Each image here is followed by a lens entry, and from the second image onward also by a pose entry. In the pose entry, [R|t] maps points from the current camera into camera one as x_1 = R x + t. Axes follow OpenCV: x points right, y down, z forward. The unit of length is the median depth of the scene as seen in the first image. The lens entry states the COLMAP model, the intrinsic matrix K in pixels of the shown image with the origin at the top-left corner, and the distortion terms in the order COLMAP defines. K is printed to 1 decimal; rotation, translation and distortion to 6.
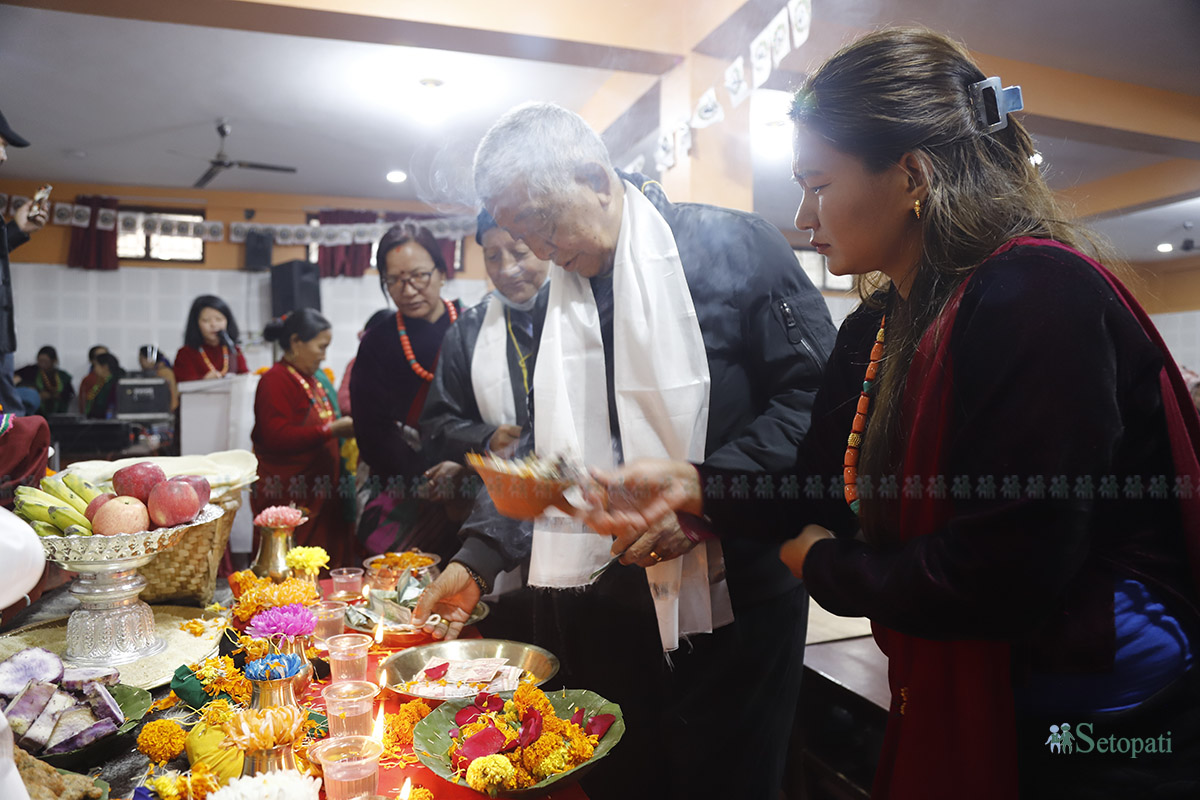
lens RADIAL K [[834.1, 0, 591.2], [0, 834.1, 406.6], [0, 0, 1]] dist [-0.102494, 0.050385]
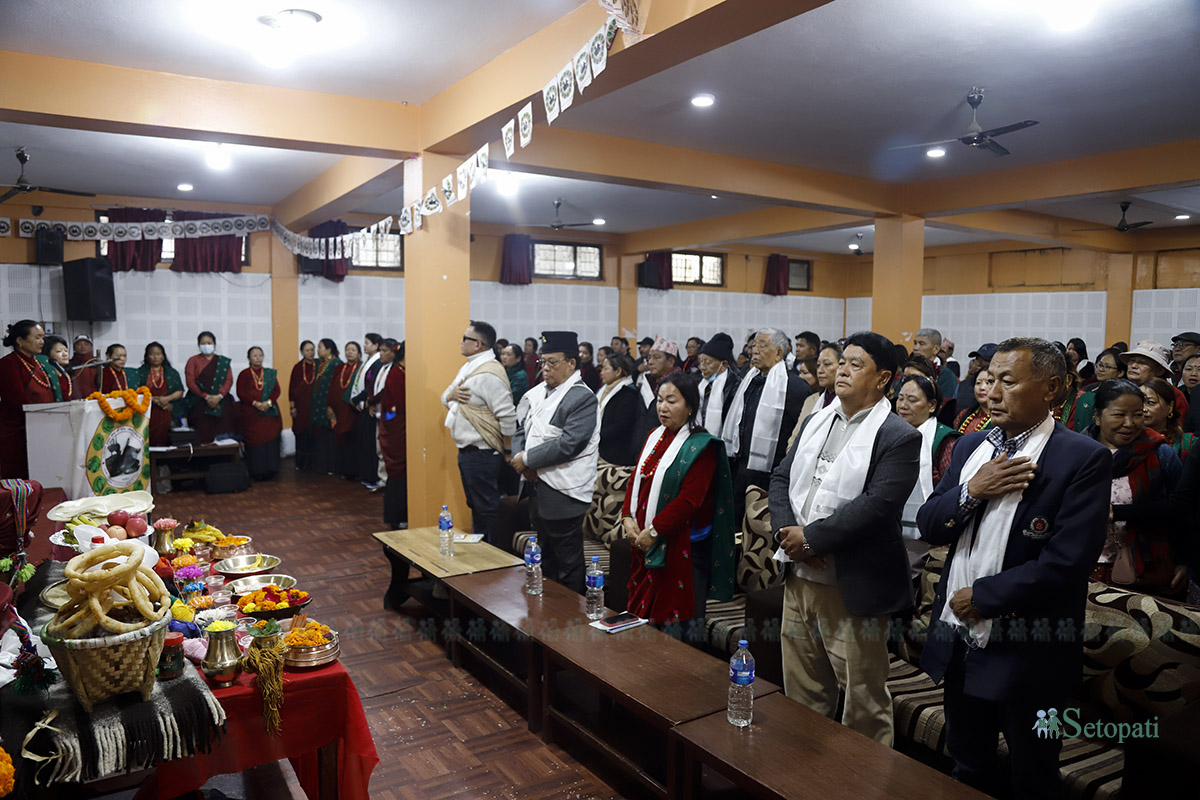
lens RADIAL K [[834.1, 0, 589.8], [0, 834.1, 419.3], [0, 0, 1]] dist [-0.102494, 0.050385]
pose [[0.971635, -0.019928, 0.235646, 0.028530], [0.001173, 0.996837, 0.079464, -0.047230], [-0.236484, -0.076933, 0.968585, -0.197531]]
